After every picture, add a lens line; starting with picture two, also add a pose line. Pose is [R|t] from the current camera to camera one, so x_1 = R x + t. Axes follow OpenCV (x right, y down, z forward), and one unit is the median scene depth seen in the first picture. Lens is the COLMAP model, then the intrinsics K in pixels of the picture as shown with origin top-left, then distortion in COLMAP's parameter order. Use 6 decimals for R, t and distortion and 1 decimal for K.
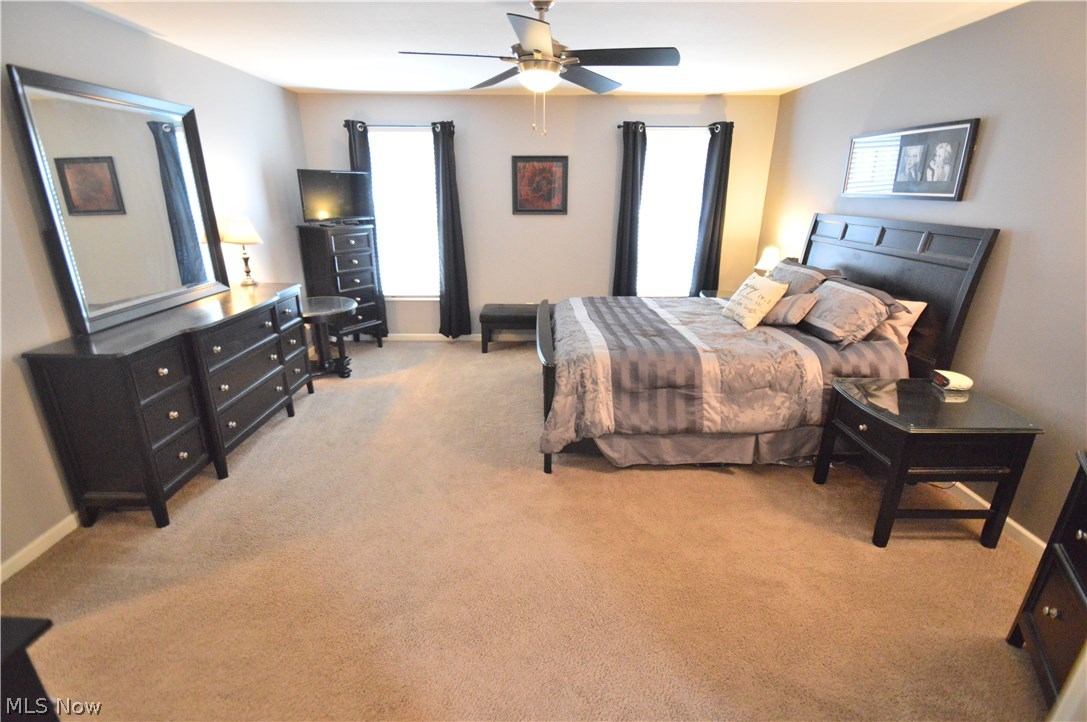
lens RADIAL K [[488.9, 0, 540.1], [0, 488.9, 356.9], [0, 0, 1]] dist [0.007380, -0.013059]
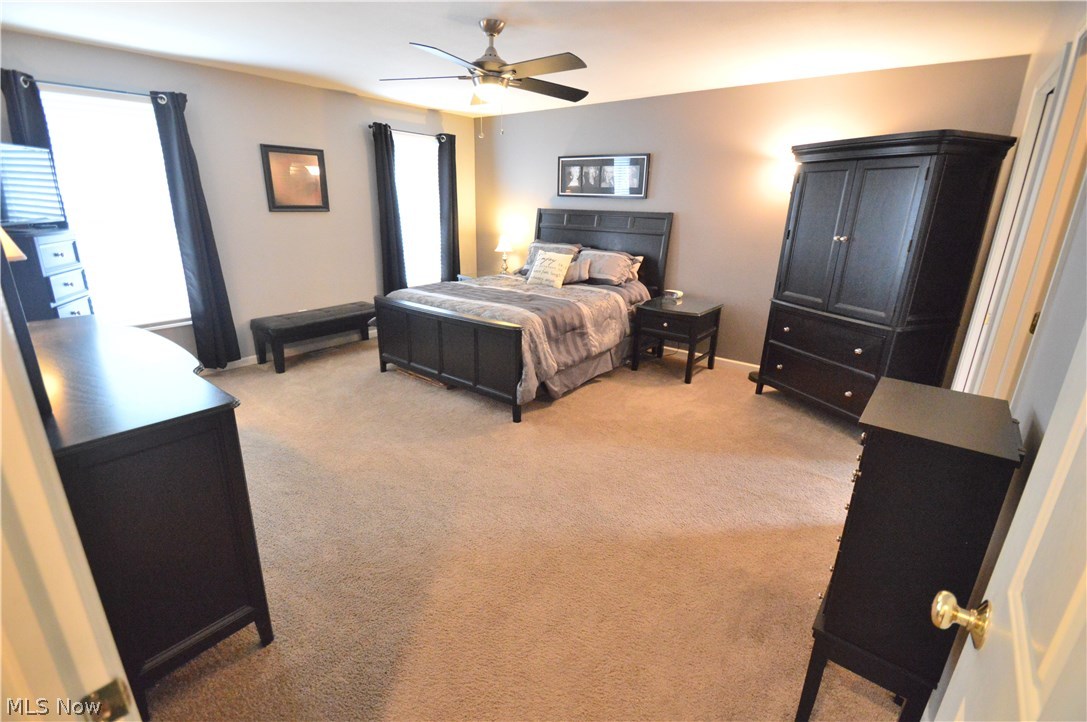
lens RADIAL K [[488.9, 0, 541.0], [0, 488.9, 357.4], [0, 0, 1]] dist [0.007380, -0.013059]
pose [[0.614913, -0.229590, 0.754434, -0.816042], [0.235861, 0.966433, 0.101863, -0.024107], [-0.752496, 0.115305, 0.648424, 0.166990]]
